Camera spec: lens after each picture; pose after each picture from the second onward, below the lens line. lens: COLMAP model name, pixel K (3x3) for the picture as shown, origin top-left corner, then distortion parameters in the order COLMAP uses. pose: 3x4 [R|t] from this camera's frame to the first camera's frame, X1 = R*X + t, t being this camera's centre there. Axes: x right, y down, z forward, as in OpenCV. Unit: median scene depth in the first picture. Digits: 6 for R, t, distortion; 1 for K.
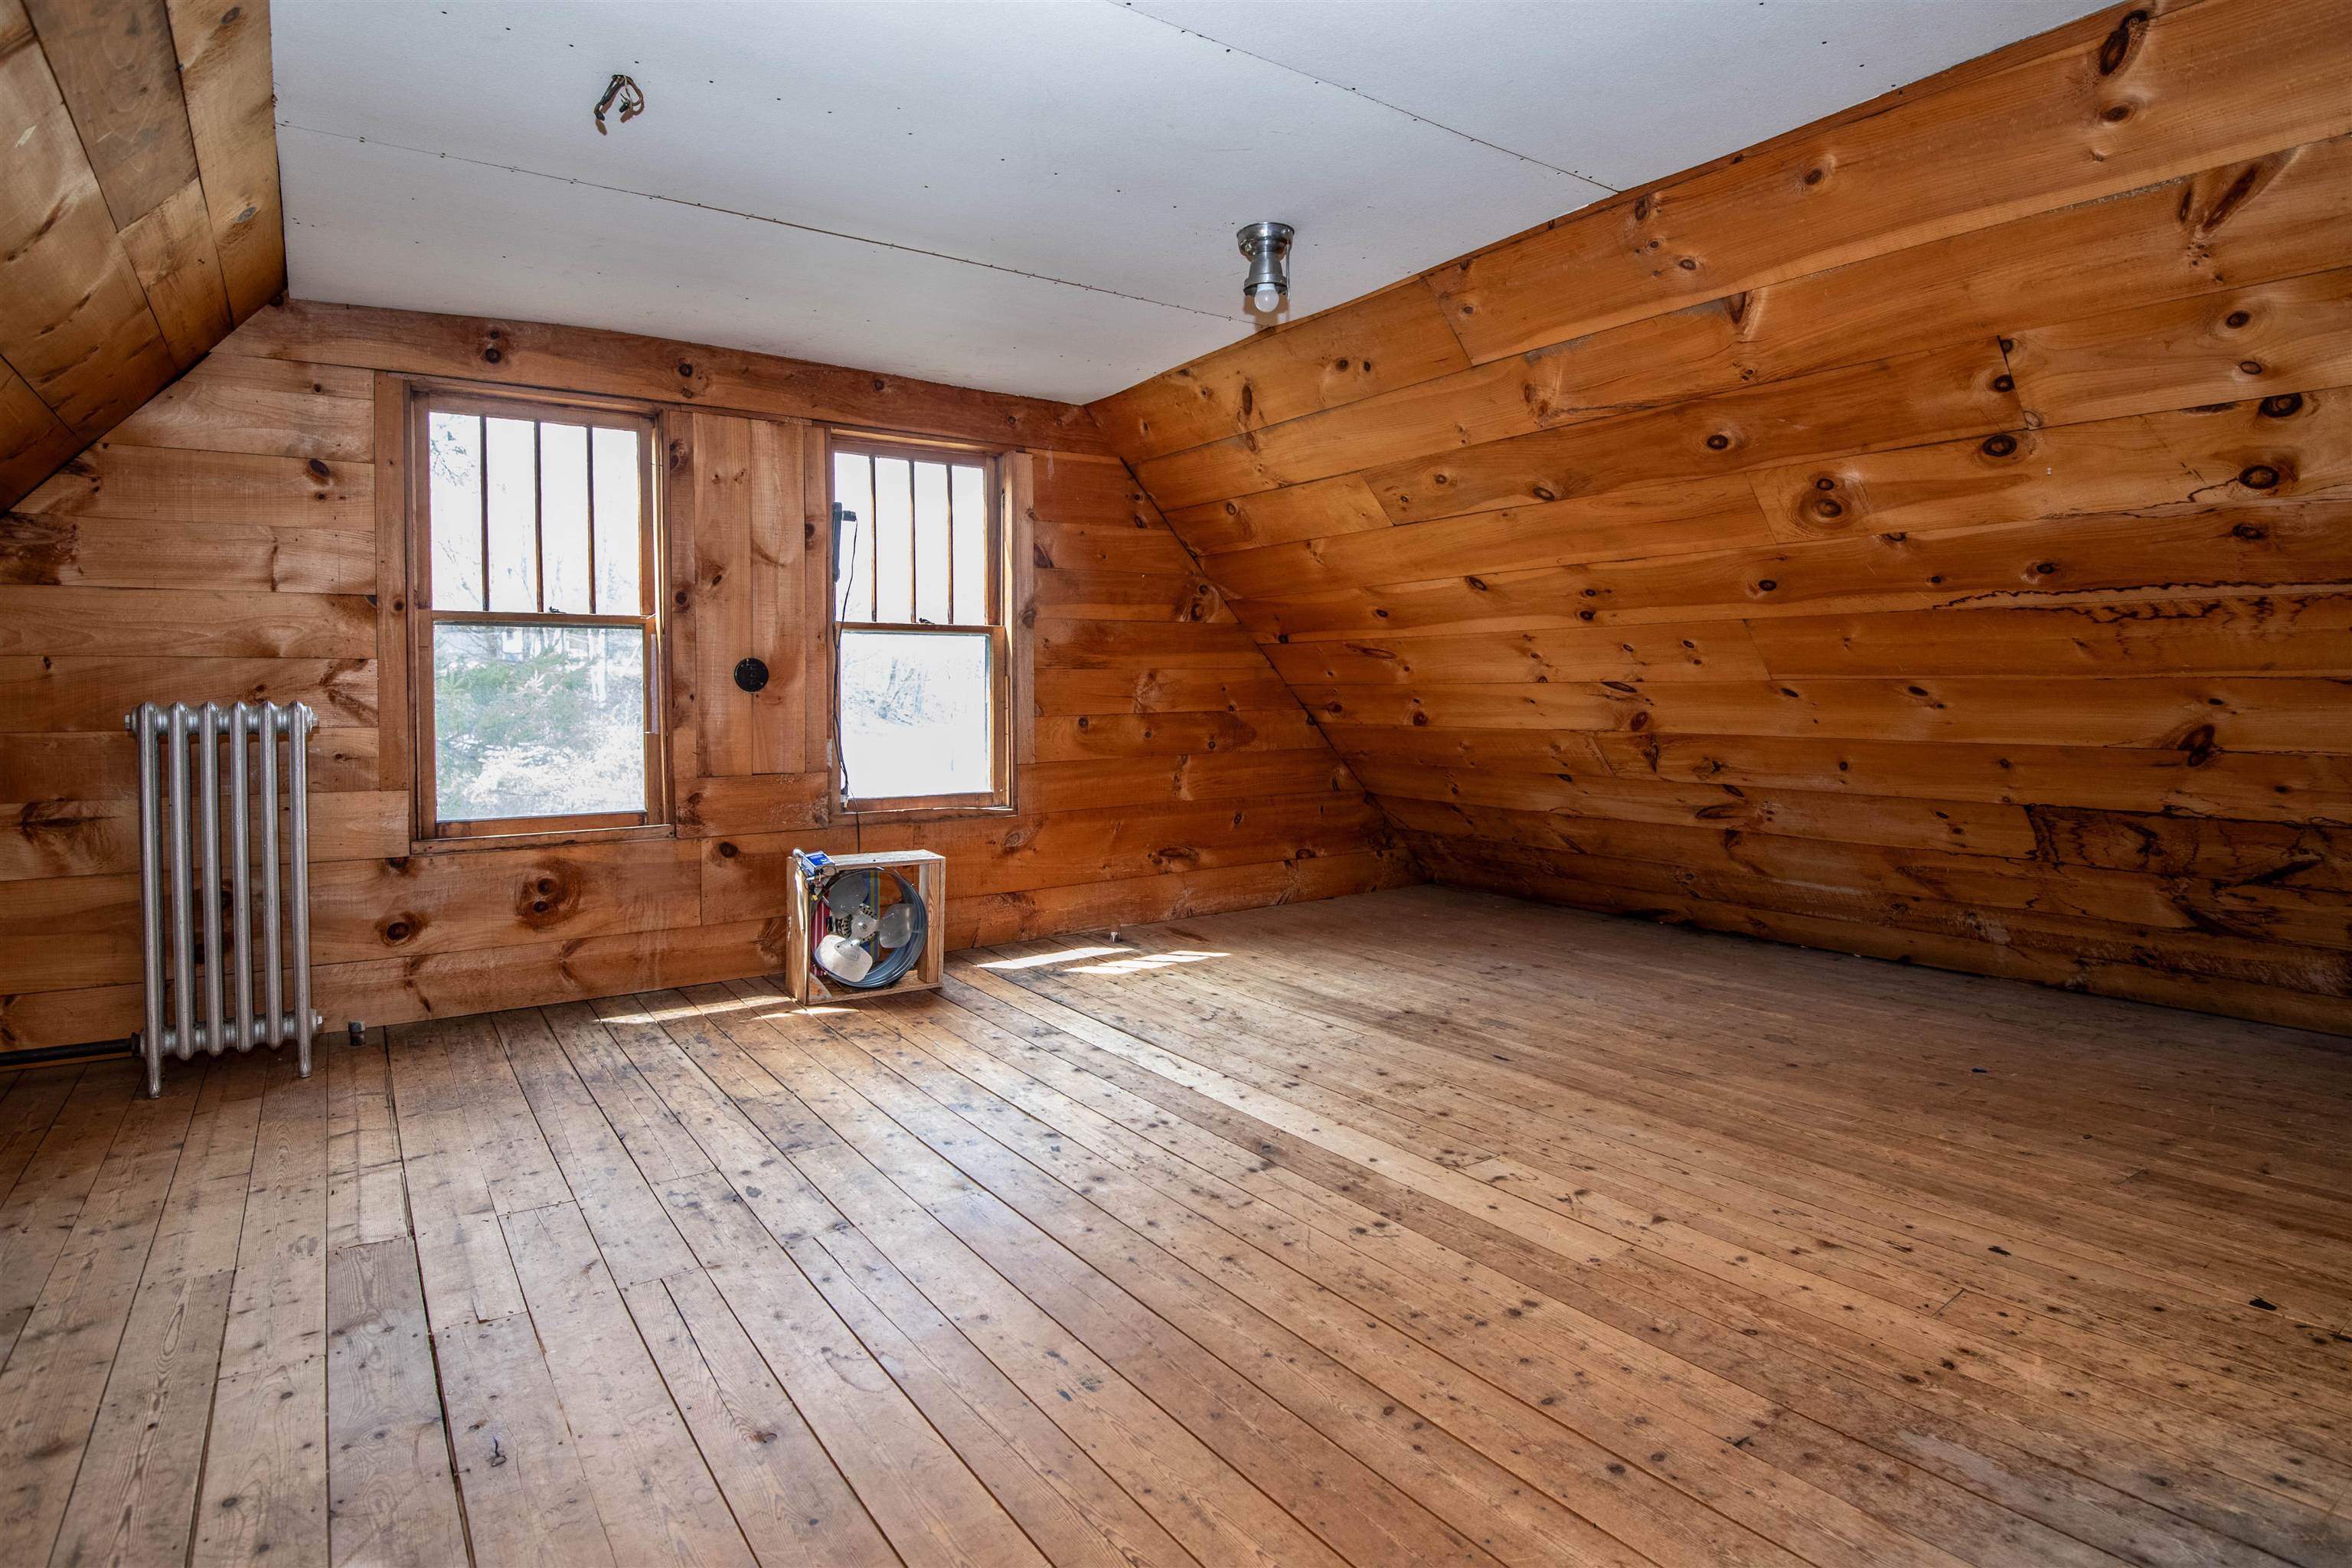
lens RADIAL K [[1185.6, 0, 1169.3], [0, 1185.6, 734.3], [0, 0, 1]] dist [-0.000828, -0.023218]
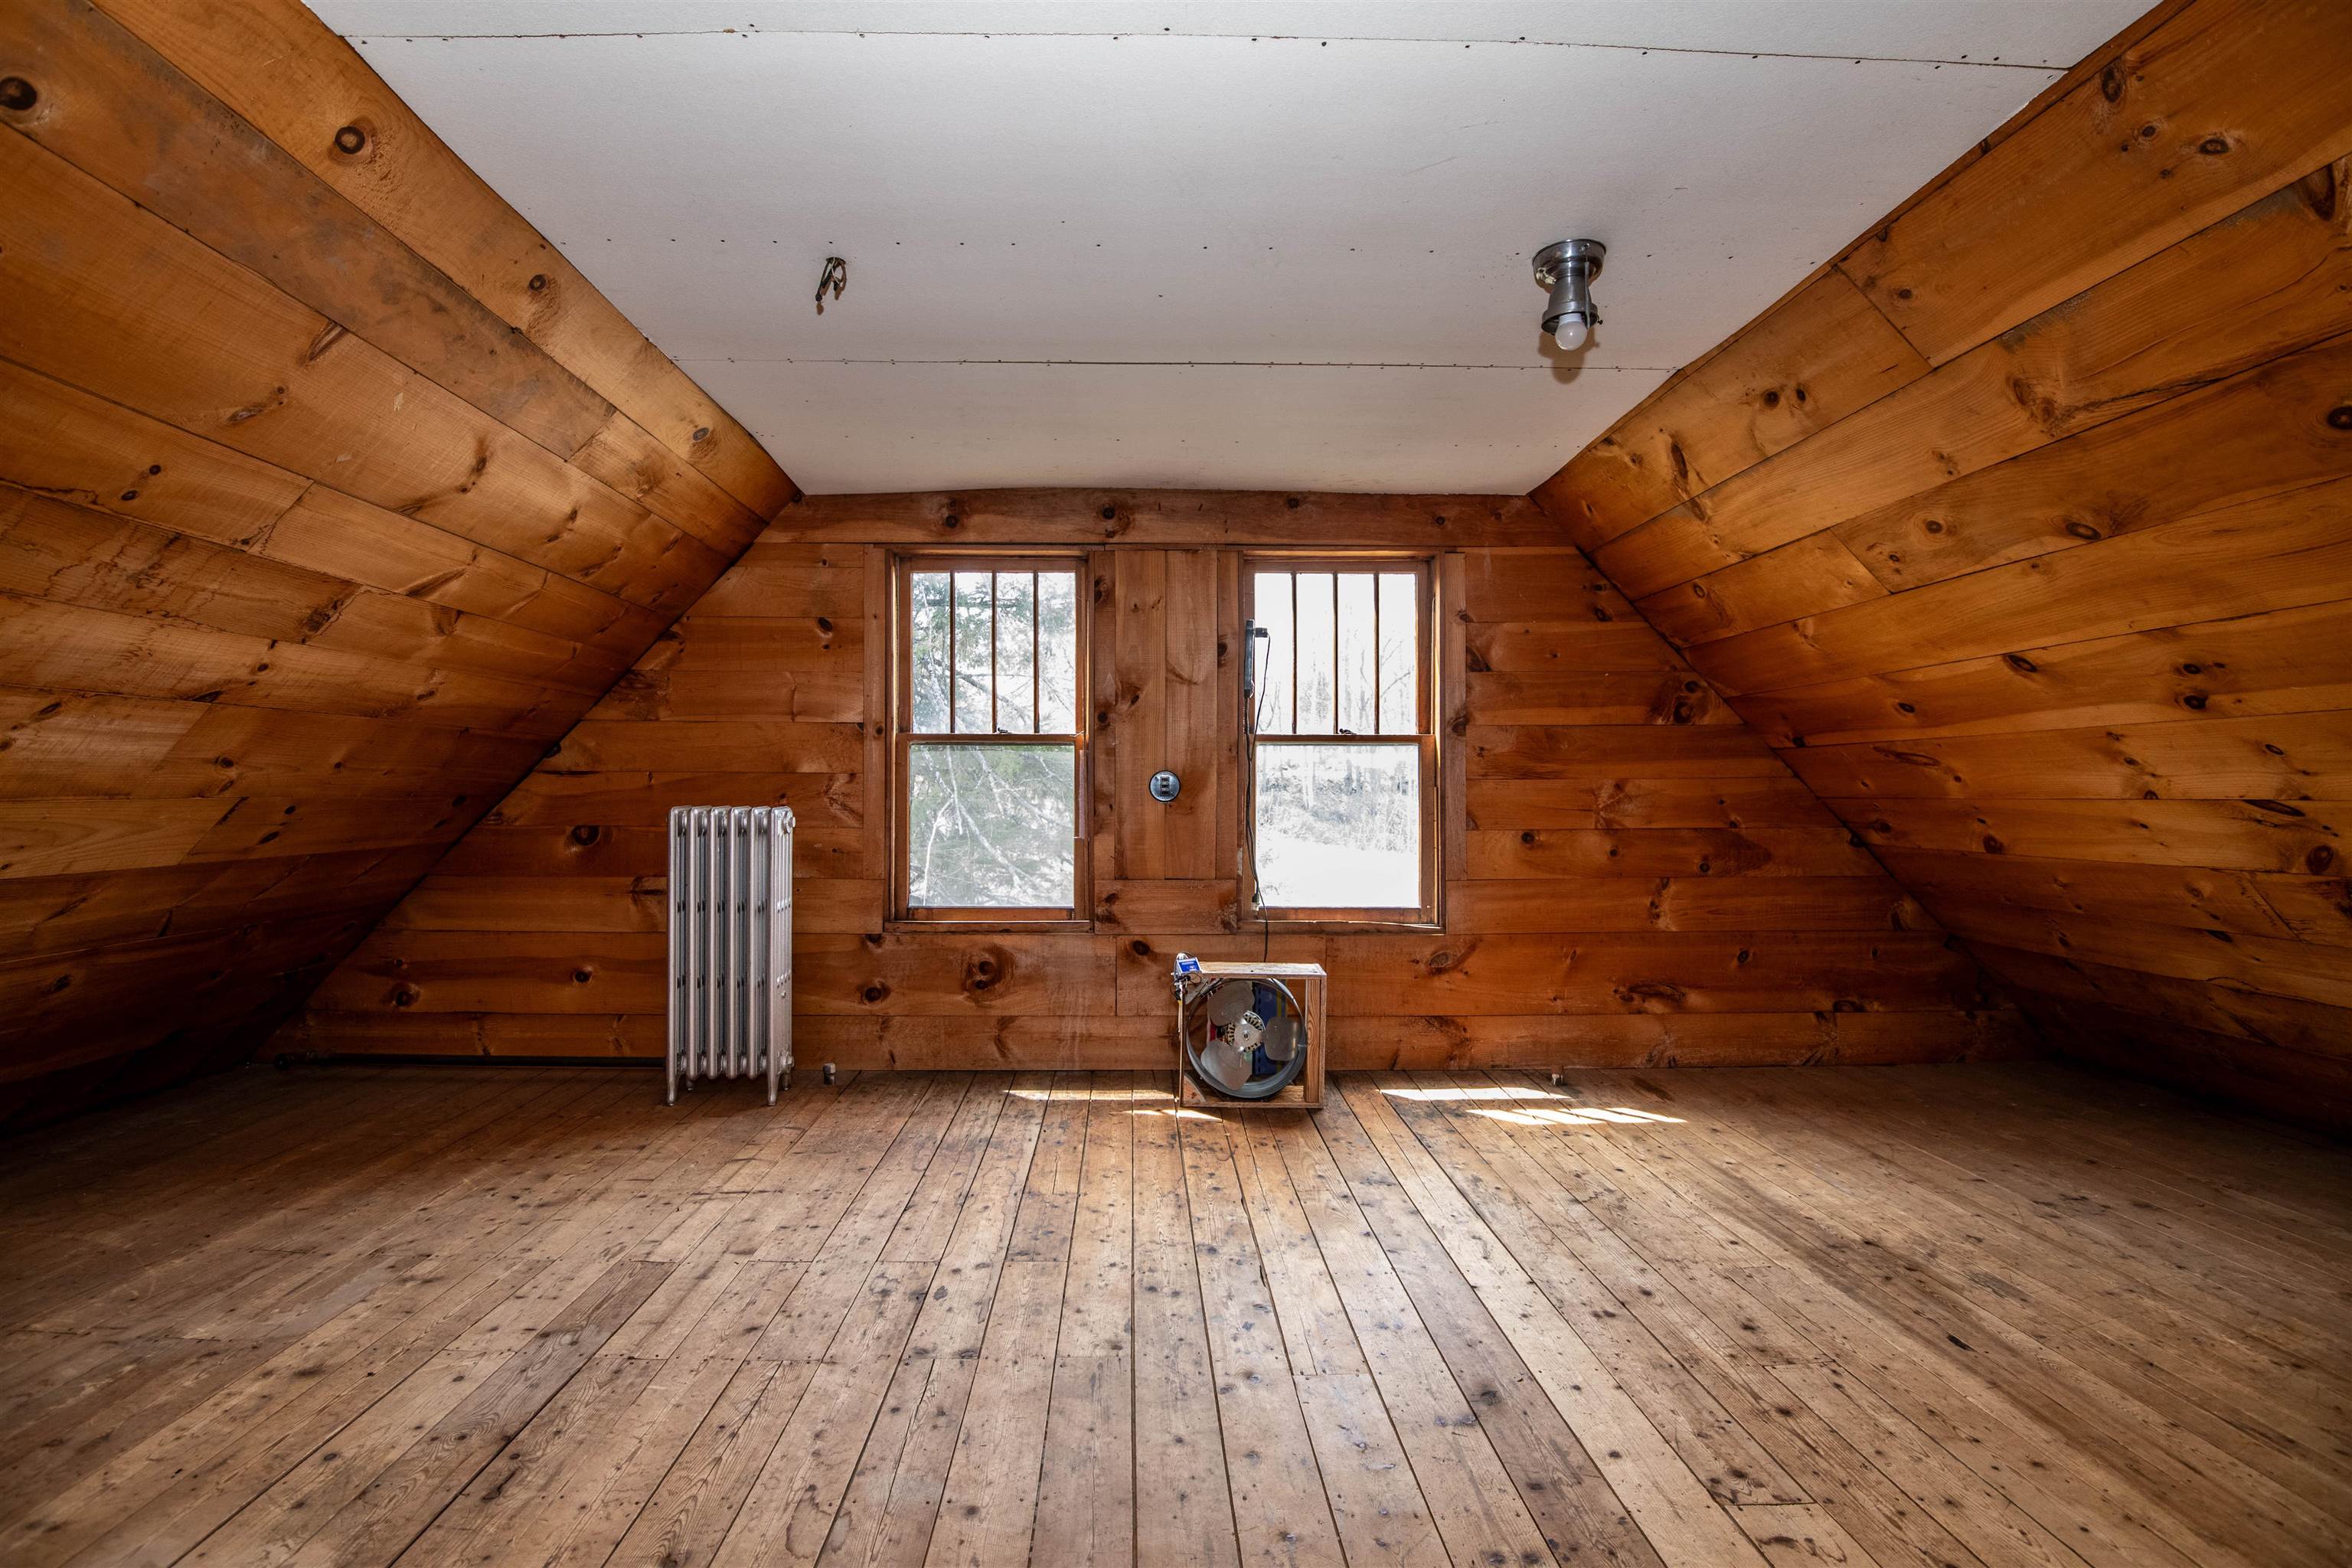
lens RADIAL K [[1100.3, 0, 1176.0], [0, 1100.3, 784.0], [0, 0, 1]] dist [0.001308, -0.033442]
pose [[0.837658, 0.001952, -0.546191, 0.198580], [-0.026720, 0.998943, -0.037409, -0.014953], [0.545541, 0.045930, 0.836825, 0.169800]]
